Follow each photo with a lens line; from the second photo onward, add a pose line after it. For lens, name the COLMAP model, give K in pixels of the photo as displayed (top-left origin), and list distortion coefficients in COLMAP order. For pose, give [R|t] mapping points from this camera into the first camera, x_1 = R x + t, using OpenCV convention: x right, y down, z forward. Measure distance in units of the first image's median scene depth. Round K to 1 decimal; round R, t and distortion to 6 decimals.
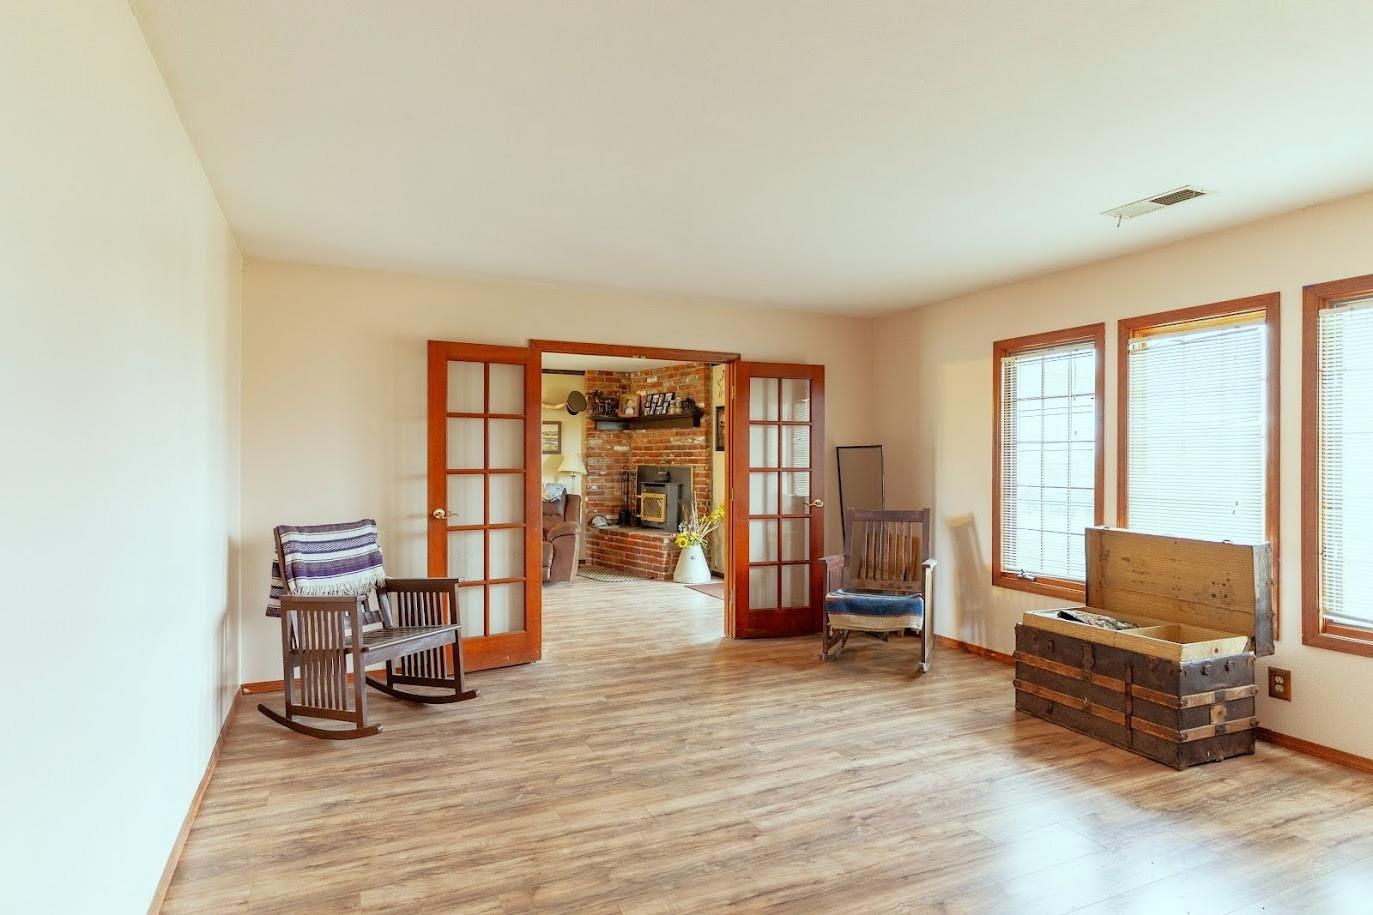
lens RADIAL K [[766.3, 0, 686.6], [0, 766.3, 460.4], [0, 0, 1]] dist [-0.000145, 0.001722]
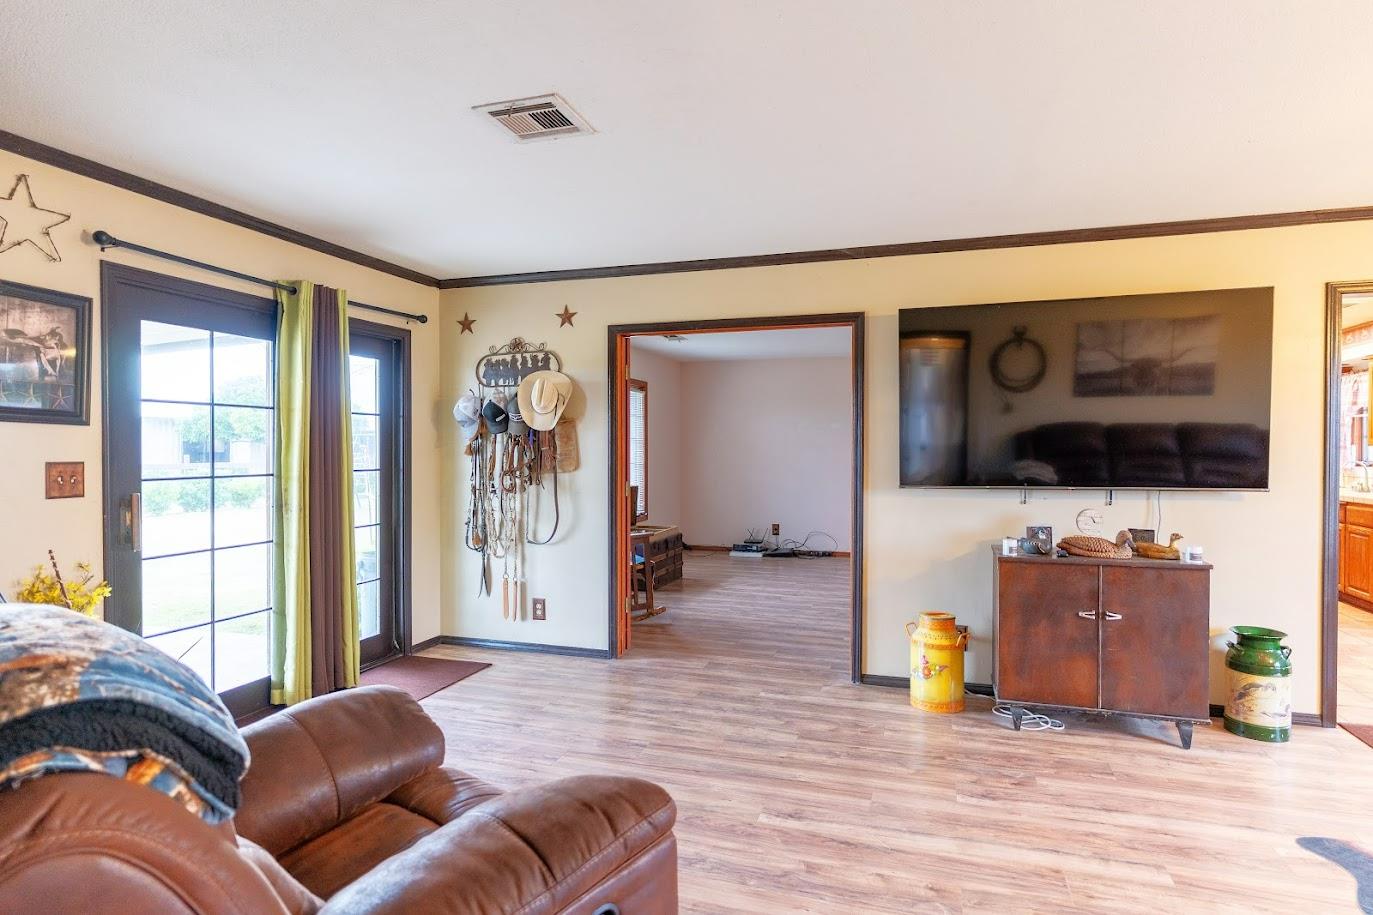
lens RADIAL K [[766.3, 0, 687.8], [0, 766.3, 459.0], [0, 0, 1]] dist [-0.000145, 0.001722]
pose [[-0.733025, -0.005017, 0.680183, -0.673795], [0.000317, 0.999970, 0.007718, -0.001235], [-0.680202, 0.005873, -0.733001, 1.810480]]
